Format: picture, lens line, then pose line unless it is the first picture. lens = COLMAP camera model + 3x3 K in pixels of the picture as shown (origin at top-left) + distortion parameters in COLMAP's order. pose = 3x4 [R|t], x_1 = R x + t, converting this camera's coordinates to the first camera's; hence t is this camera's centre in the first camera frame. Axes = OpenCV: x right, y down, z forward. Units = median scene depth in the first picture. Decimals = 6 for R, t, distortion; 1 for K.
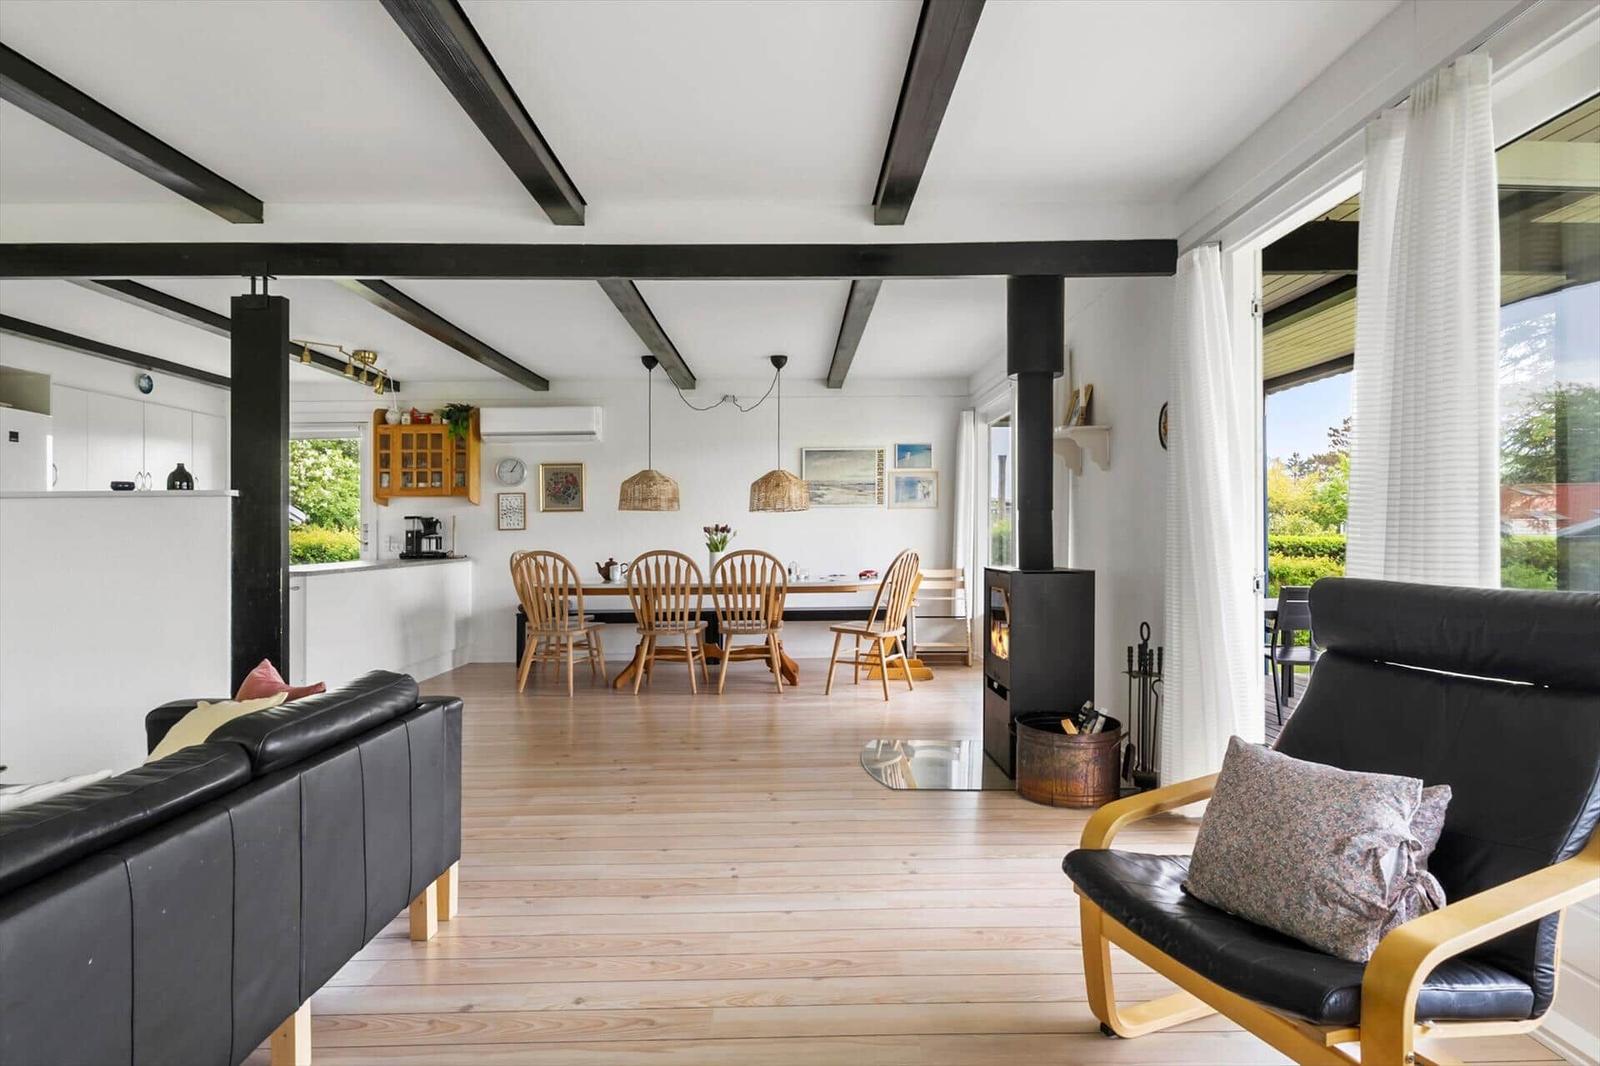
lens RADIAL K [[849.5, 0, 800.0], [0, 849.5, 533.0], [0, 0, 1]] dist [-0.001291, -0.000759]
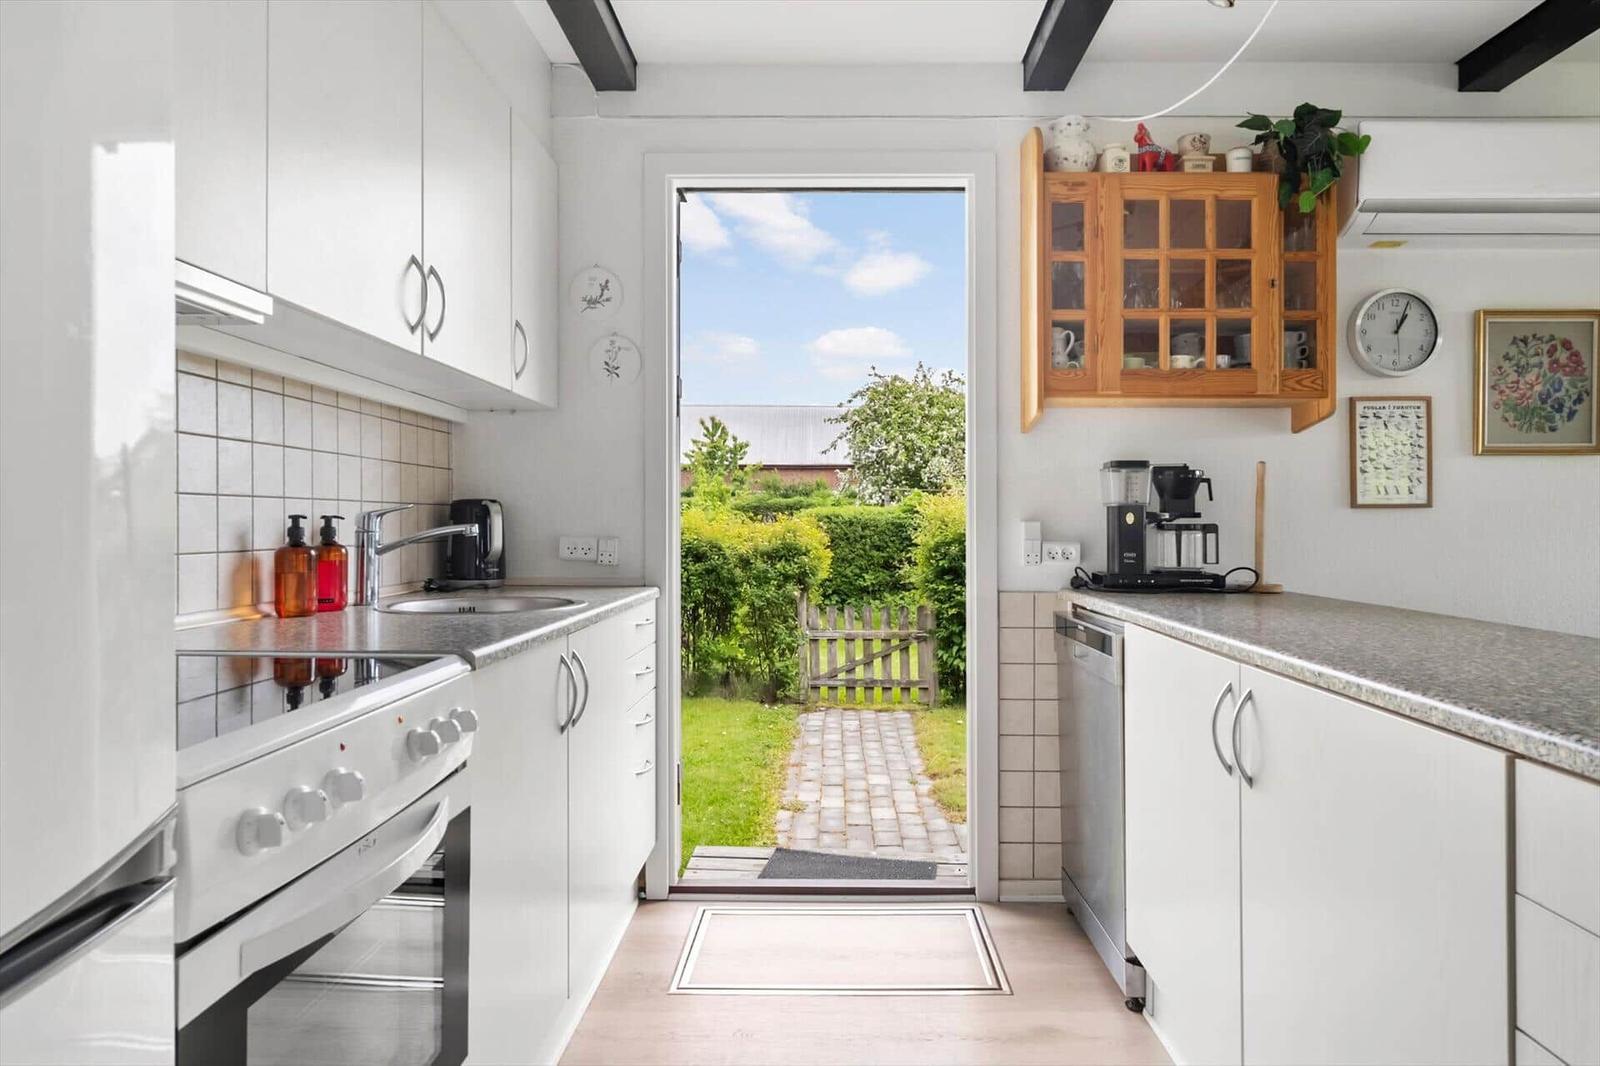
lens RADIAL K [[983.2, 0, 804.8], [0, 983.2, 509.9], [0, 0, 1]] dist [-0.002173, -0.000359]
pose [[0.999631, 0.014203, -0.023161, -0.577803], [-0.014477, 0.999827, -0.011683, 0.005663], [0.022991, 0.012014, 0.999663, 0.628066]]
